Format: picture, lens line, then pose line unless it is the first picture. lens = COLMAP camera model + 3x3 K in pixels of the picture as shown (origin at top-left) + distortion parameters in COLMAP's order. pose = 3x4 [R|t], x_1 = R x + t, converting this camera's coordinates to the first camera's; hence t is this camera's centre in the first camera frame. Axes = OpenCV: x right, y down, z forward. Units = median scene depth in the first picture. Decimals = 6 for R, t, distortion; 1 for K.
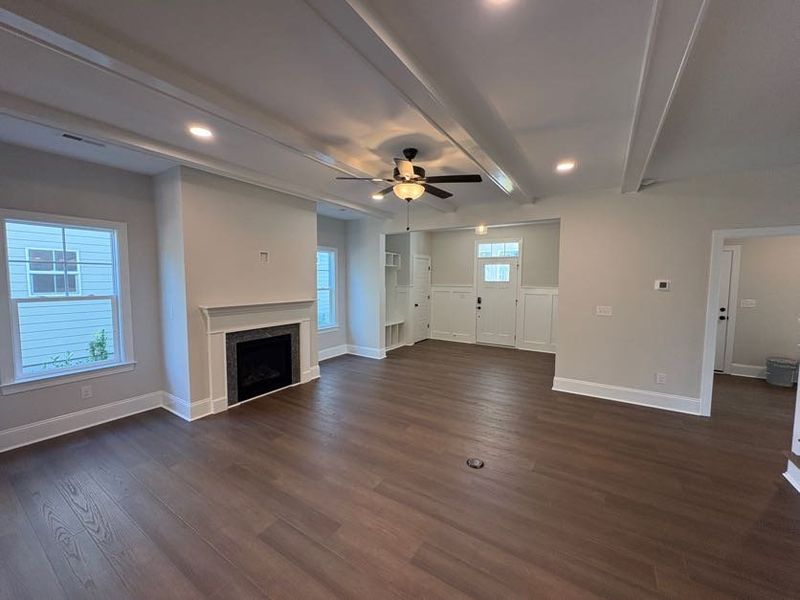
lens RADIAL K [[316.4, 0, 399.6], [0, 316.4, 300.3], [0, 0, 1]] dist [0.000028, 0.000118]
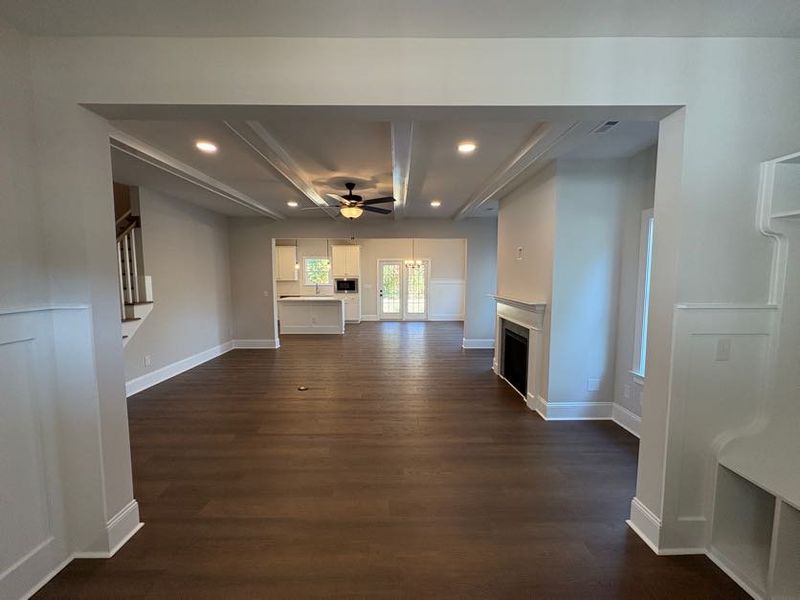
lens RADIAL K [[316.4, 0, 399.6], [0, 316.4, 300.3], [0, 0, 1]] dist [0.000028, 0.000118]
pose [[-0.838986, 0.036713, -0.542913, 0.392605], [-0.044705, 0.989698, 0.136009, -0.095383], [0.542314, 0.138381, -0.828702, 1.448386]]
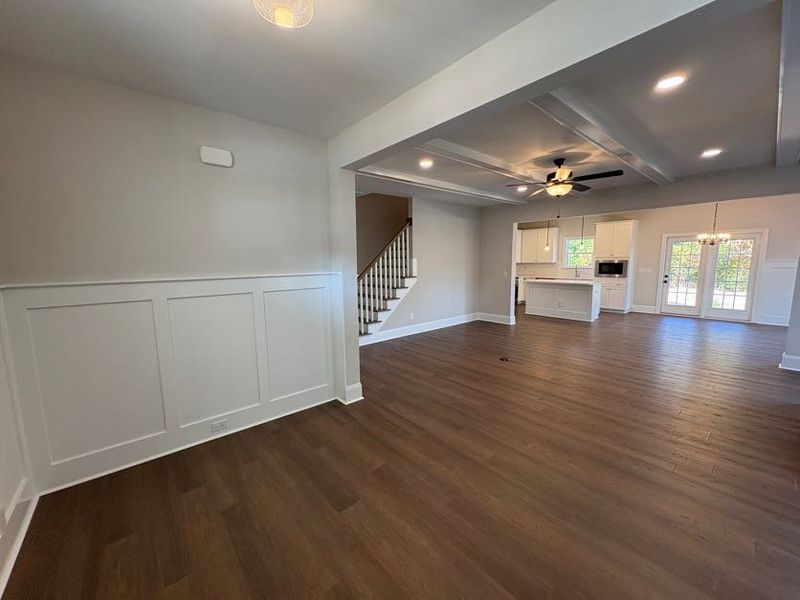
lens RADIAL K [[316.4, 0, 399.6], [0, 316.4, 300.3], [0, 0, 1]] dist [0.000028, 0.000118]
pose [[-0.956987, -0.031767, 0.288386, 0.173362], [0.026207, 0.980460, 0.194967, -0.097208], [-0.288944, 0.194138, -0.937455, 1.584599]]
